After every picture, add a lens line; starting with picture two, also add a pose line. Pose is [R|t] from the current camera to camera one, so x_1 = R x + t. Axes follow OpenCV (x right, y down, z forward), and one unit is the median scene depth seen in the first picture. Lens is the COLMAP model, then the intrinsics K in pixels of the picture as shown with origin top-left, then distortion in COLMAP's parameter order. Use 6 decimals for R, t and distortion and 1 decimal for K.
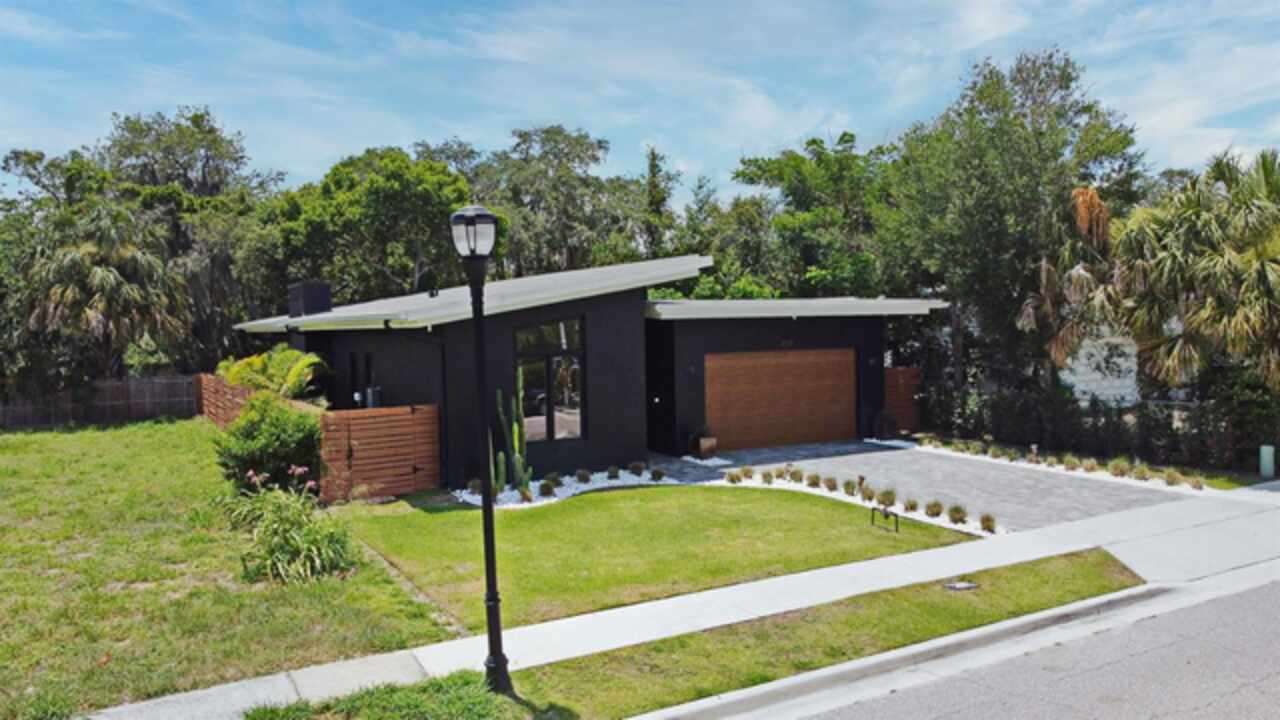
lens RADIAL K [[950.3, 0, 640.0], [0, 950.3, 360.0], [0, 0, 1]] dist [0.000407, 0.008169]
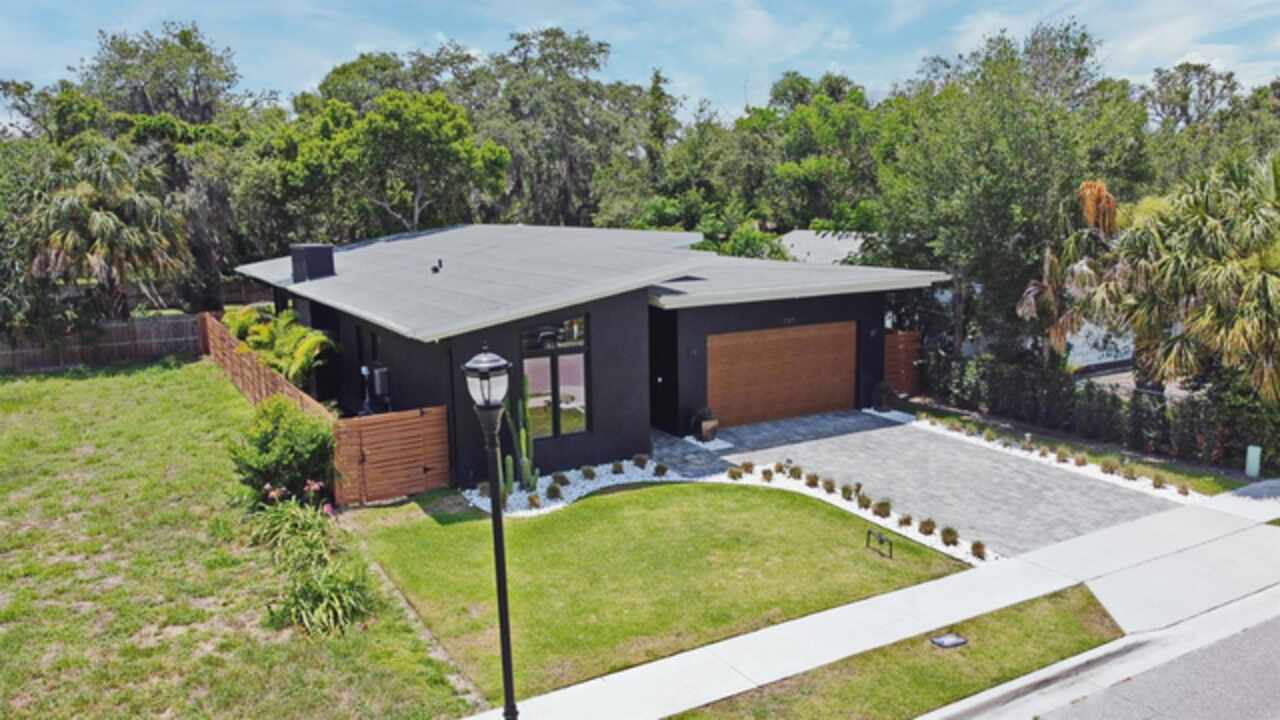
lens RADIAL K [[949.0, 0, 640.0], [0, 949.0, 360.0], [0, 0, 1]] dist [0.004018, -0.001224]
pose [[0.999996, 0.002616, 0.000469, -0.004405], [-0.002654, 0.992114, 0.125310, -0.116057], [-0.000137, -0.125311, 0.992117, -0.005425]]
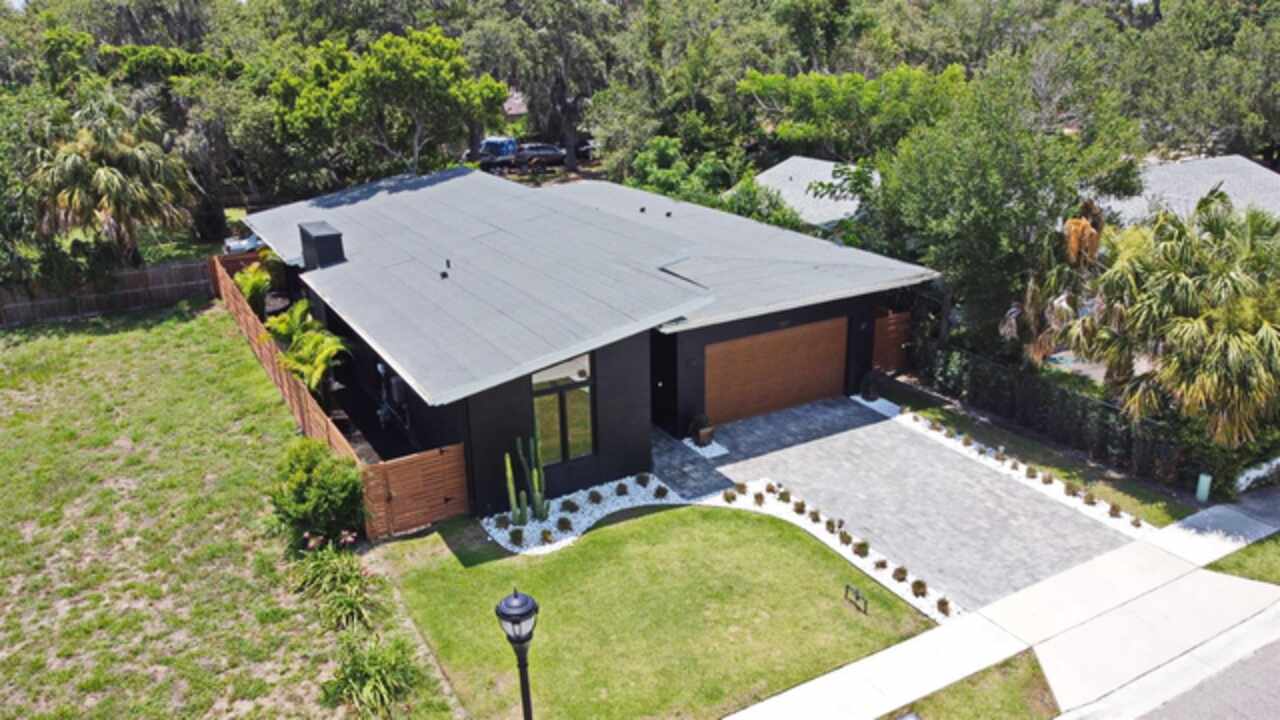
lens RADIAL K [[948.0, 0, 640.0], [0, 948.0, 360.0], [0, 0, 1]] dist [0.003798, -0.000455]
pose [[0.999992, 0.001136, 0.003873, -0.010258], [-0.002210, 0.957077, 0.289825, -0.324736], [-0.003377, -0.289832, 0.957072, -0.024863]]
